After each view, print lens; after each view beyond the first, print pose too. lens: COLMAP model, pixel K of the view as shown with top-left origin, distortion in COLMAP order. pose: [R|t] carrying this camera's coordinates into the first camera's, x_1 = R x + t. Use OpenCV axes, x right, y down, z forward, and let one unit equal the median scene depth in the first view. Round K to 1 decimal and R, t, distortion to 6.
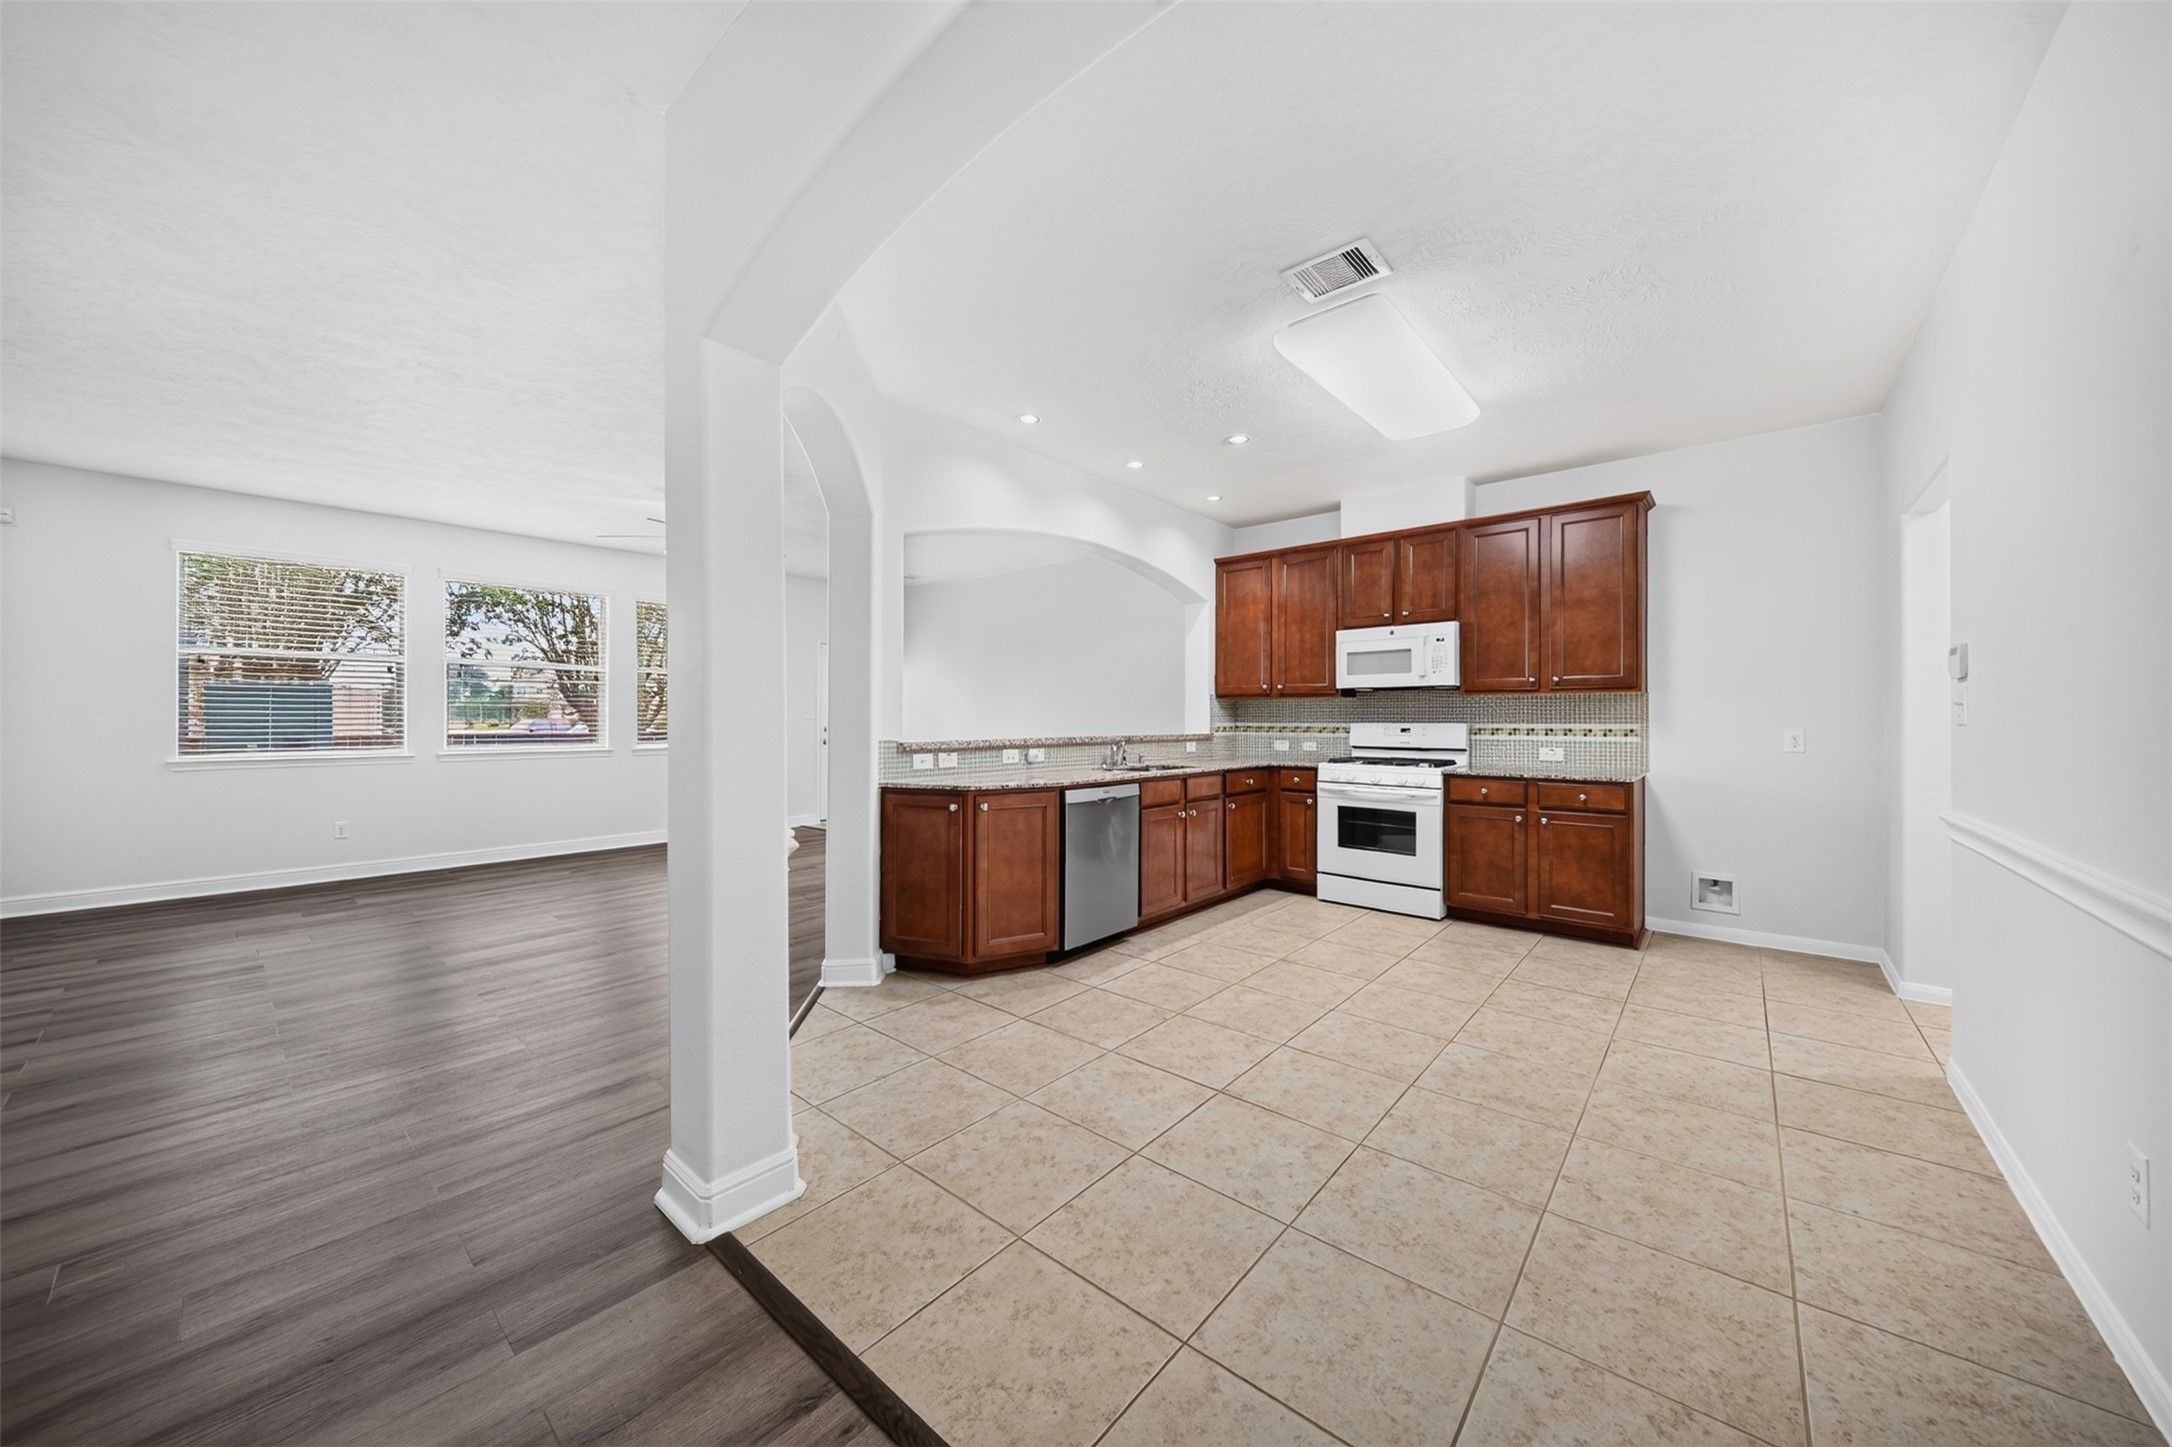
lens RADIAL K [[758.8, 0, 1086.2], [0, 758.8, 718.1], [0, 0, 1]] dist [-0.000549, -0.000376]
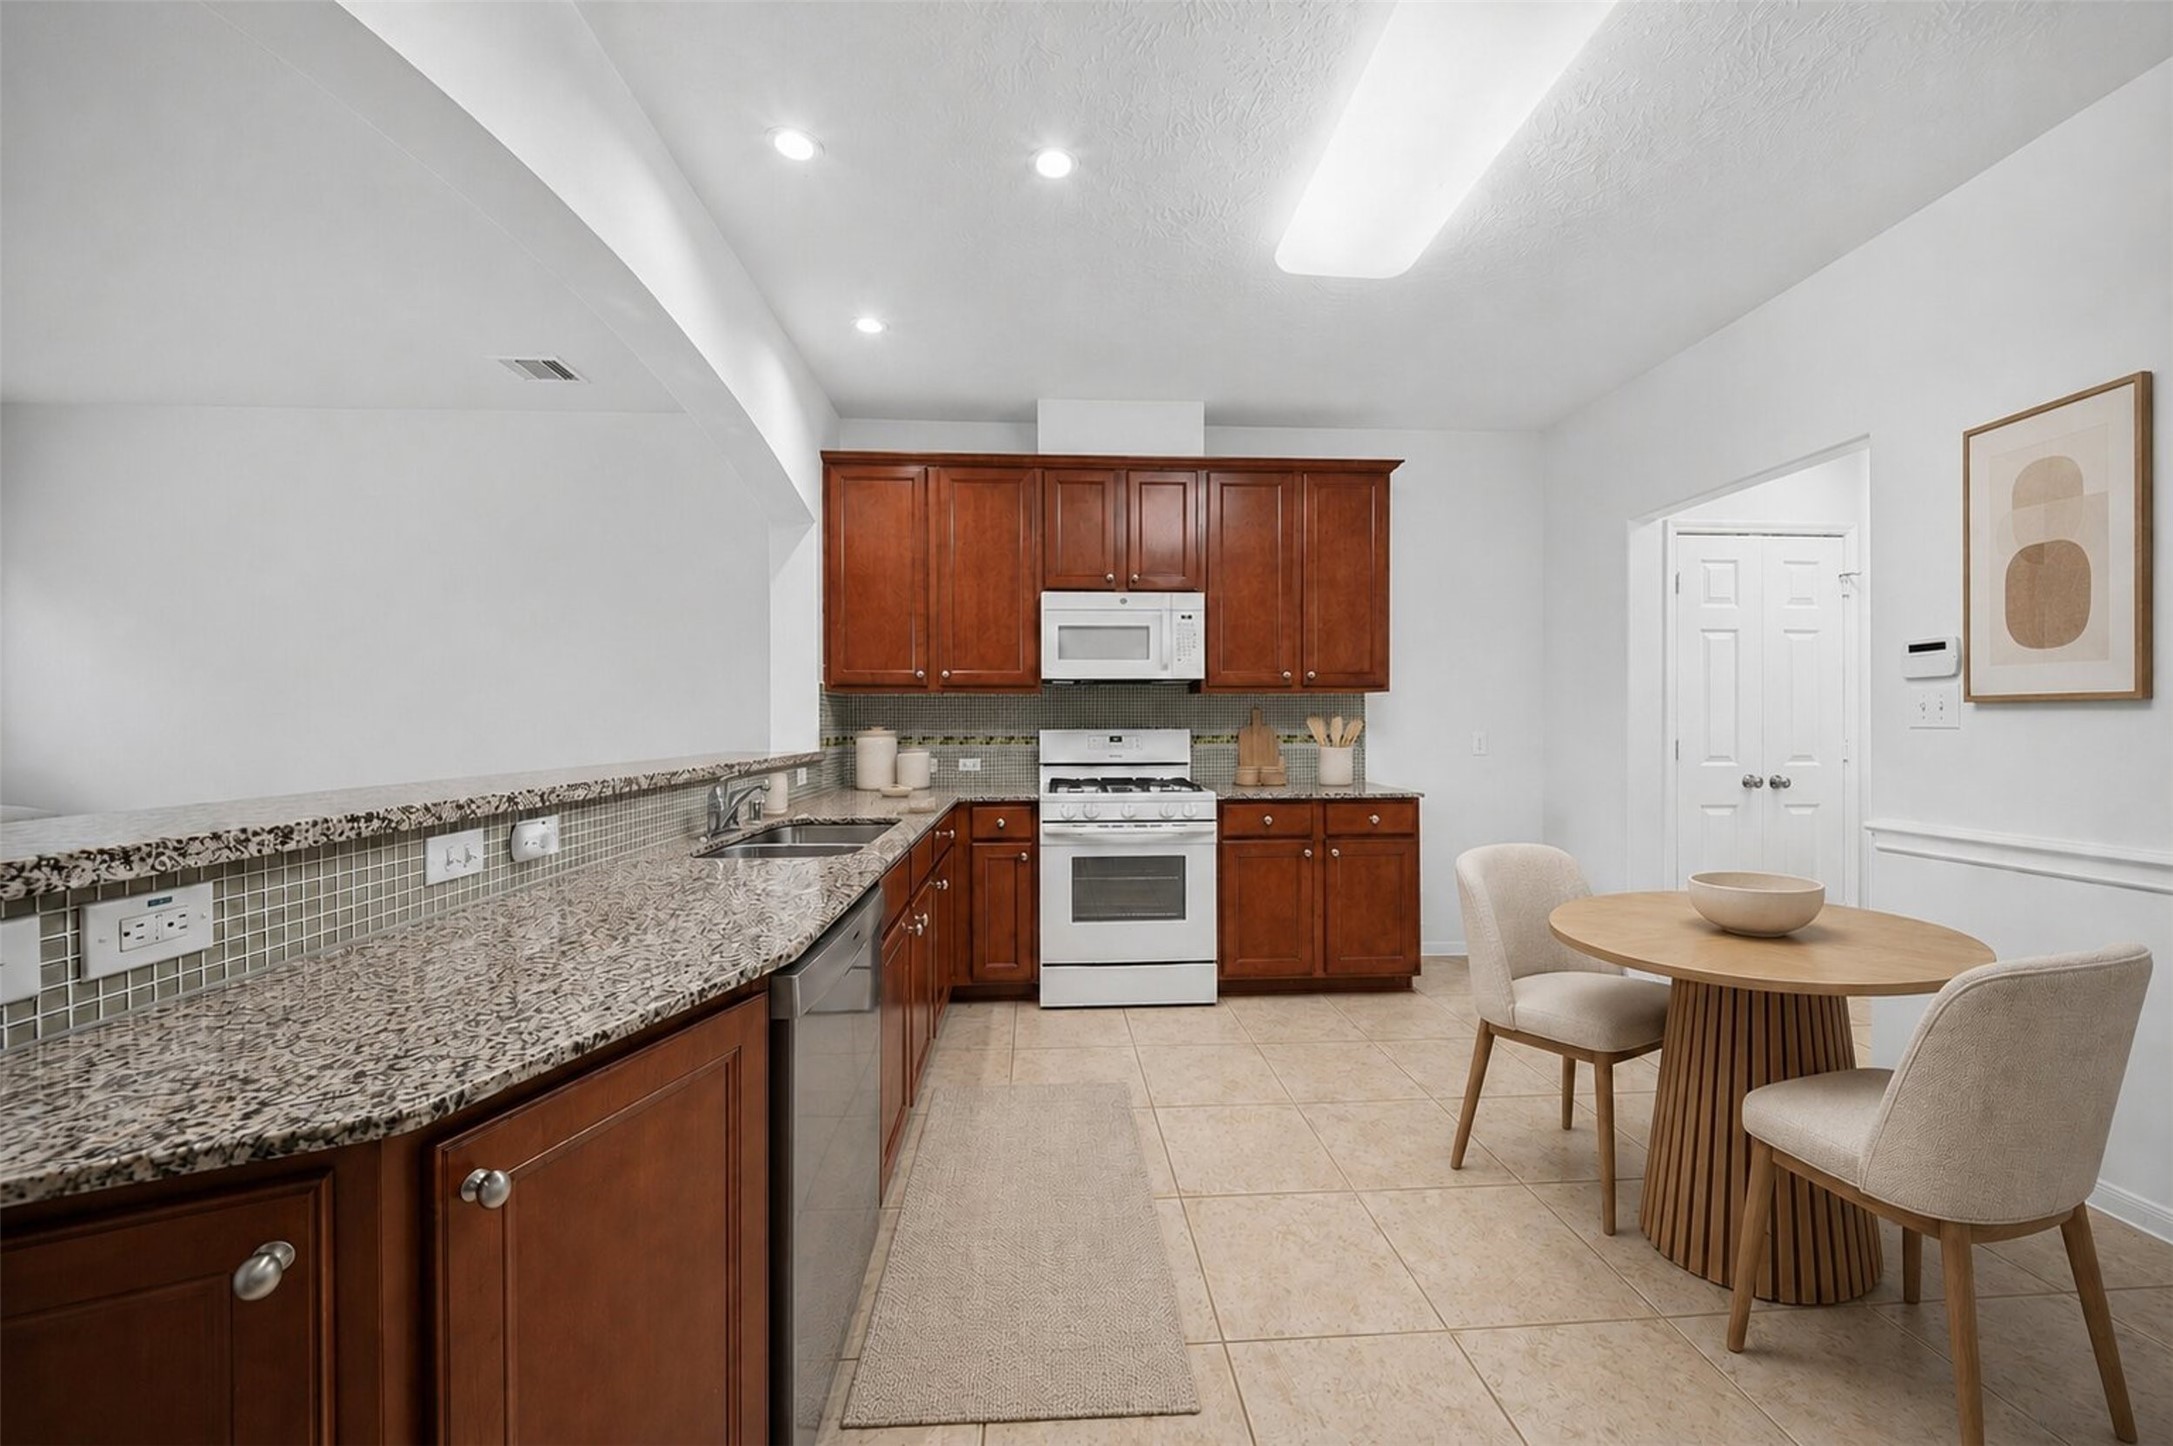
lens RADIAL K [[759.1, 0, 1085.8], [0, 759.1, 725.7], [0, 0, 1]] dist [-0.000549, -0.000376]
pose [[0.720380, -0.007099, 0.693543, -0.112244], [0.004004, 0.999974, 0.006077, -0.001660], [-0.693568, -0.001601, 0.720389, 0.532292]]
